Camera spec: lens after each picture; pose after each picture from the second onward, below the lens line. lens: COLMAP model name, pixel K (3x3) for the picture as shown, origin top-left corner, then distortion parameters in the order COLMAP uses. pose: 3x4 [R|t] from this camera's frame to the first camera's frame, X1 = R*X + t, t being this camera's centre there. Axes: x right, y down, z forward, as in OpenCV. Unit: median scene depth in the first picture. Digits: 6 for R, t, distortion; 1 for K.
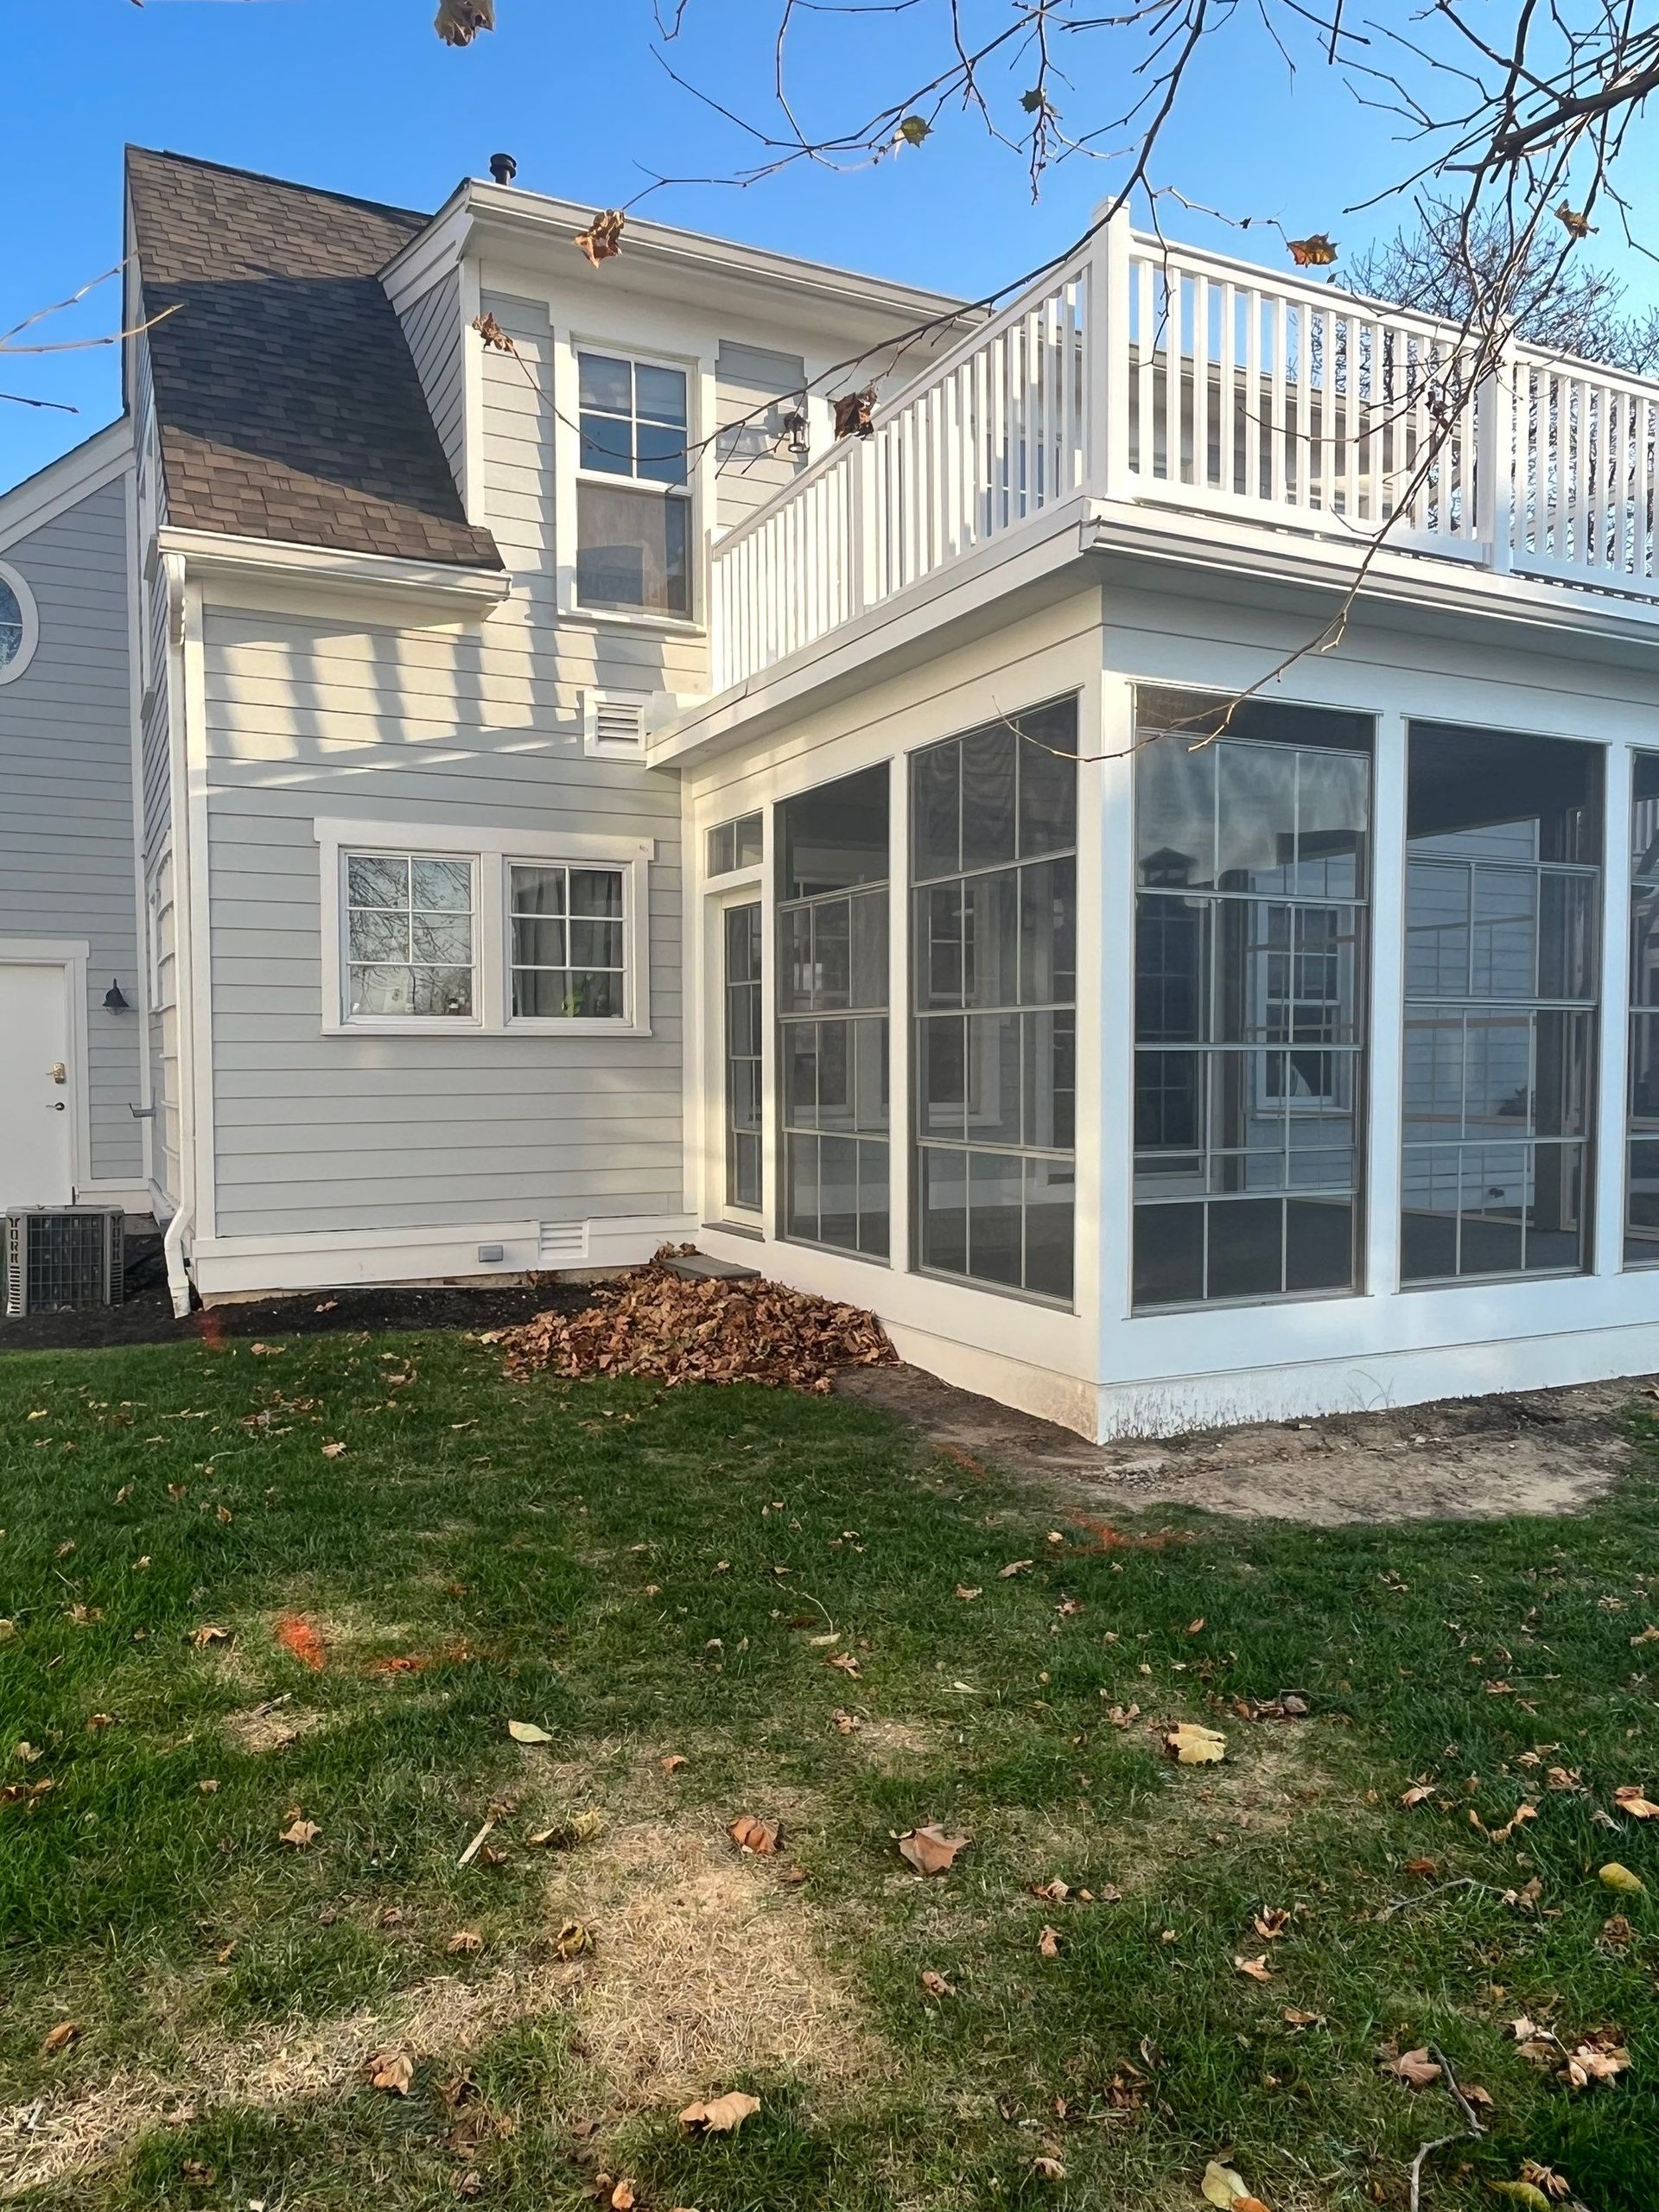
lens RADIAL K [[1553.4, 0, 847.9], [0, 1553.4, 1124.7], [0, 0, 1]] dist [-0.001696, -0.009761]
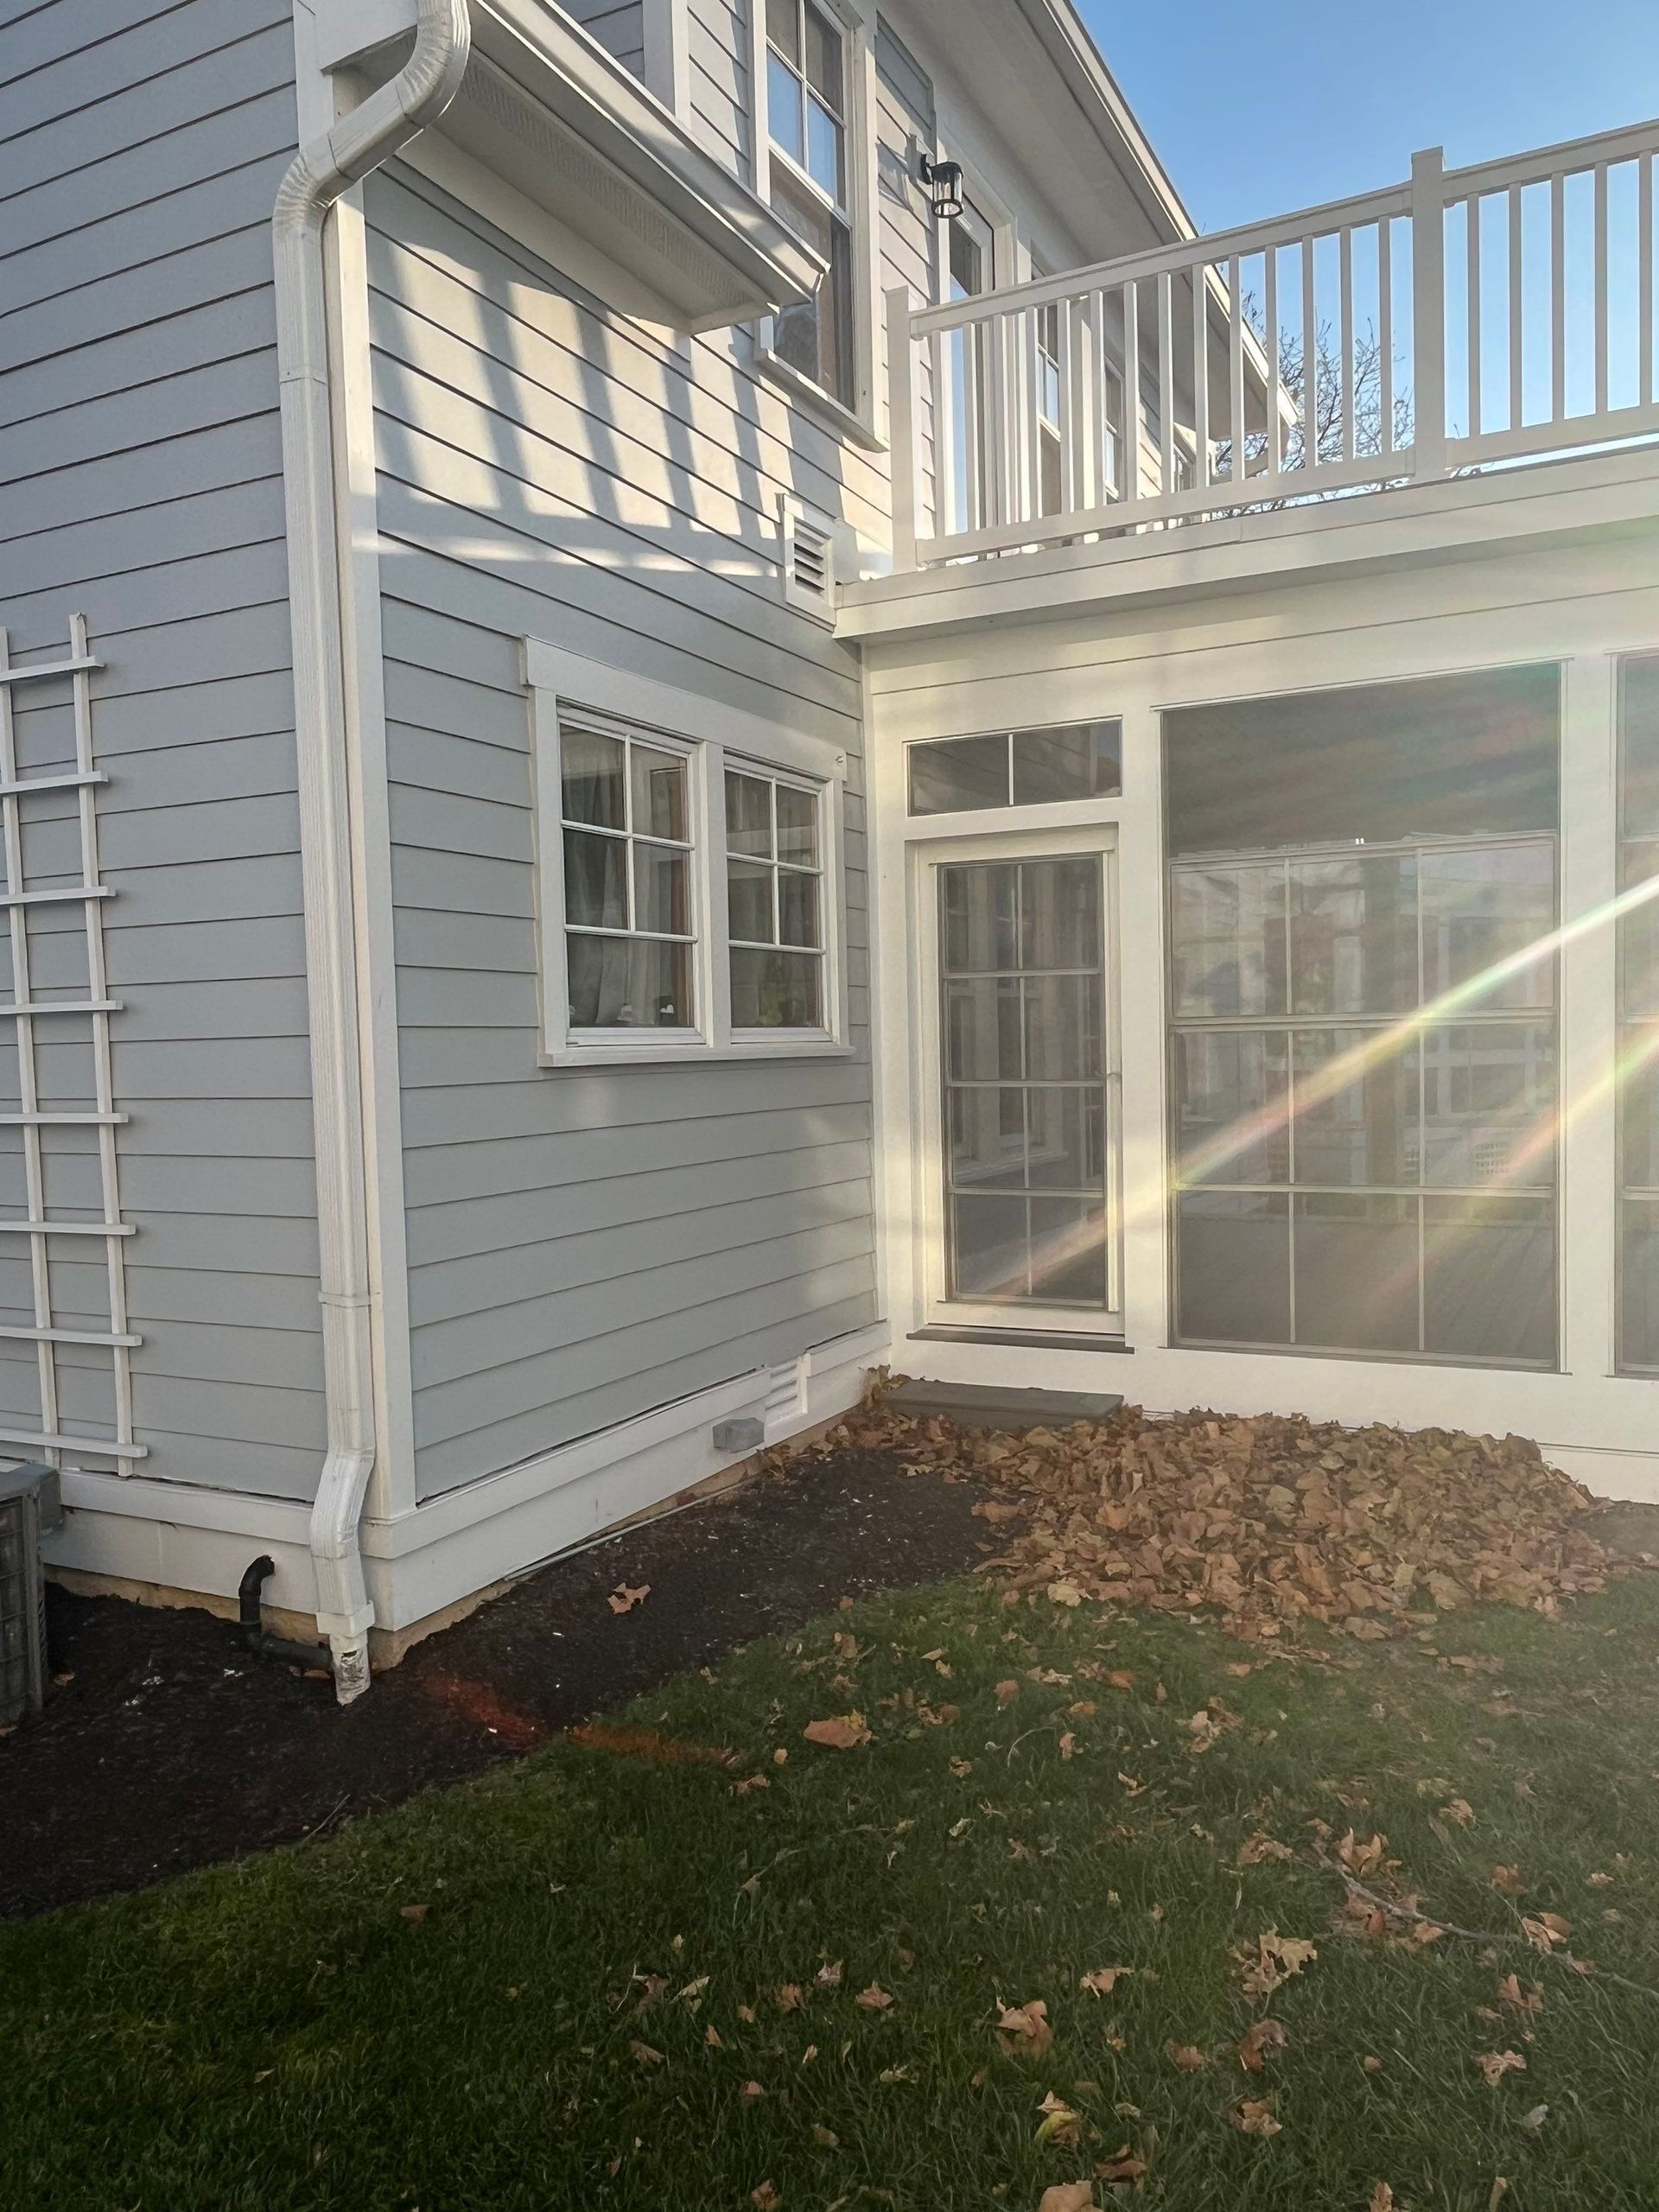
lens RADIAL K [[1553.4, 0, 847.9], [0, 1553.4, 1124.7], [0, 0, 1]] dist [-0.001696, -0.009761]
pose [[0.801427, -0.048608, 0.596115, -0.560805], [0.048173, 0.998700, 0.016670, -0.042548], [-0.596150, 0.015356, 0.802726, 0.527651]]
